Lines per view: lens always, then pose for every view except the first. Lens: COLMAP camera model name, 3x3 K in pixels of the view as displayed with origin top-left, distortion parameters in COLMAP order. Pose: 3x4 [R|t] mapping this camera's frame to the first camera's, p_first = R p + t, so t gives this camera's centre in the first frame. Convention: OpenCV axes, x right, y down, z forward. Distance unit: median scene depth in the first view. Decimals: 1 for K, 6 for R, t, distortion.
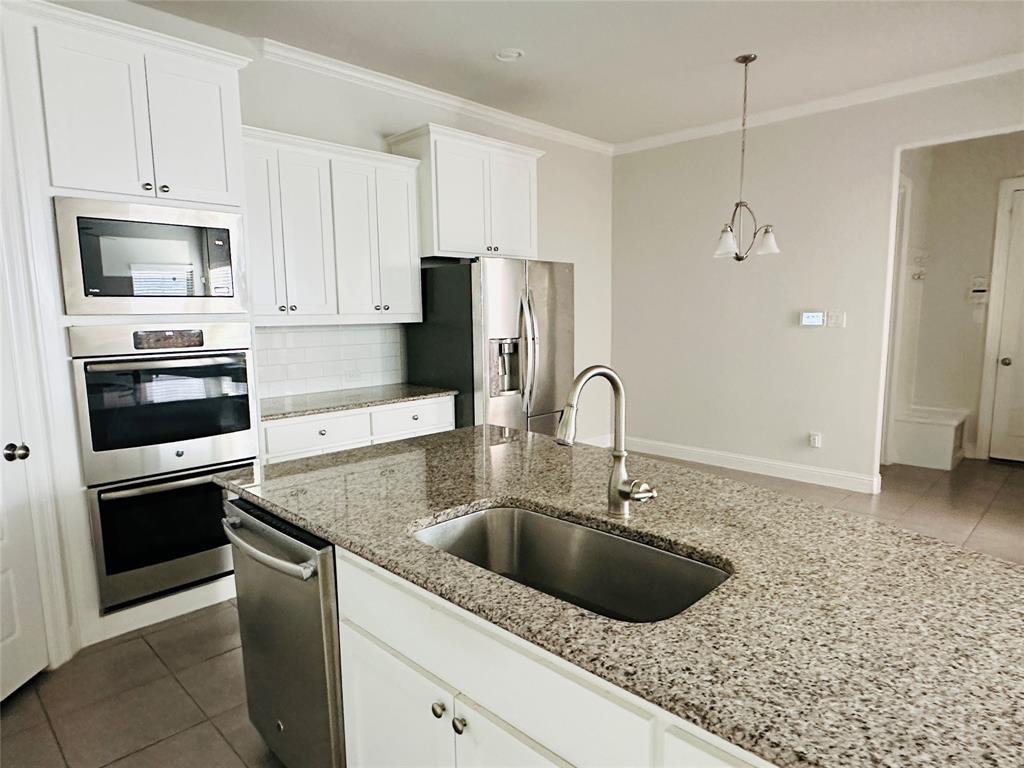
lens RADIAL K [[610.8, 0, 510.7], [0, 610.8, 388.5], [0, 0, 1]] dist [-0.005393, 0.001644]
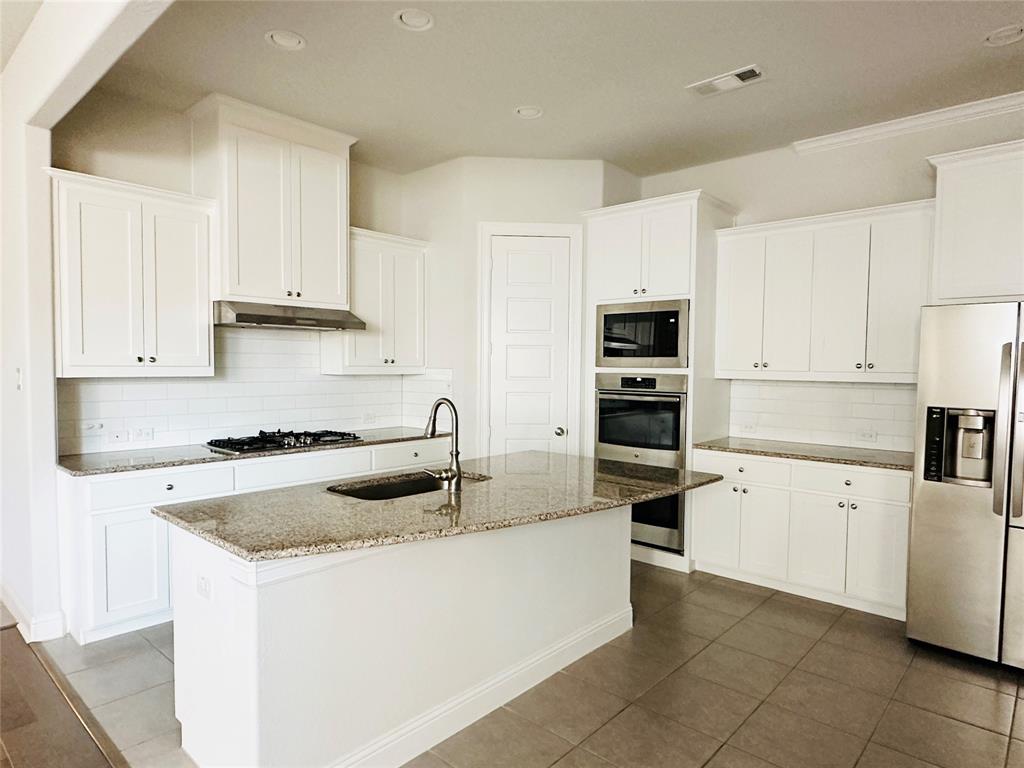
lens RADIAL K [[610.8, 0, 506.9], [0, 610.8, 388.4], [0, 0, 1]] dist [-0.005393, 0.001644]
pose [[0.034759, 0.051002, -0.998093, 1.031376], [-0.137927, 0.989385, 0.045753, -0.091938], [0.989832, 0.136074, 0.041425, 0.585834]]
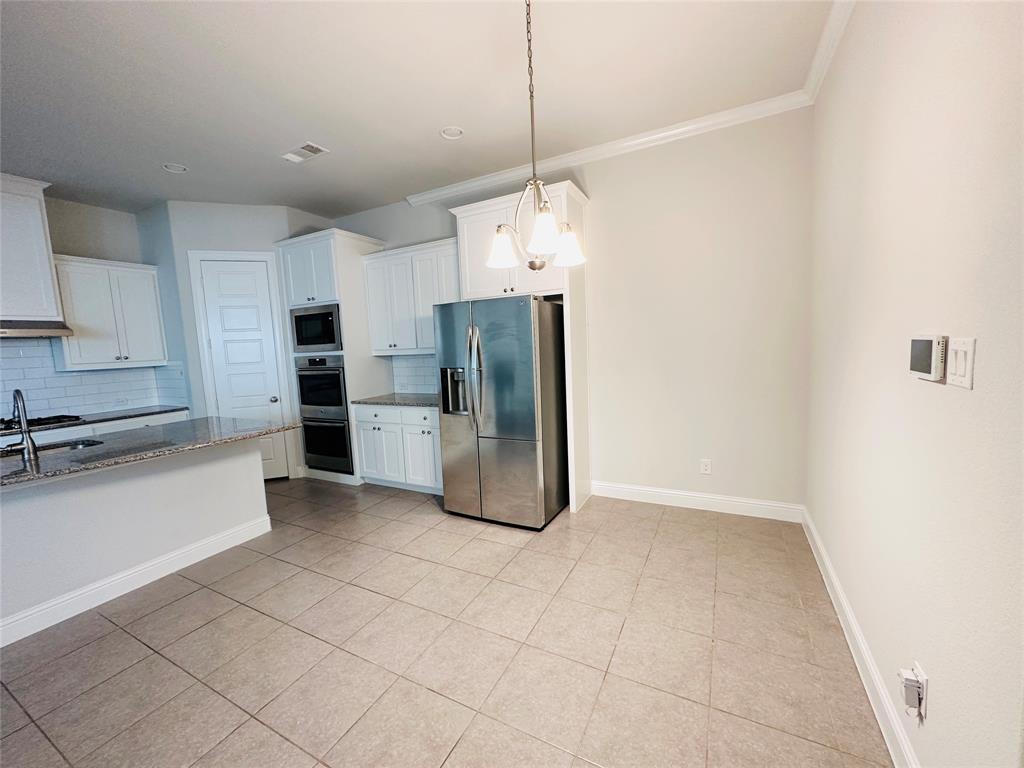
lens RADIAL K [[408.9, 0, 514.3], [0, 408.9, 385.4], [0, 0, 1]] dist [-0.003170, -0.000406]
pose [[0.284114, 0.096074, -0.953965, 1.163030], [-0.080593, 0.993839, 0.076087, -0.172869], [0.955397, 0.055266, 0.290106, 1.267006]]
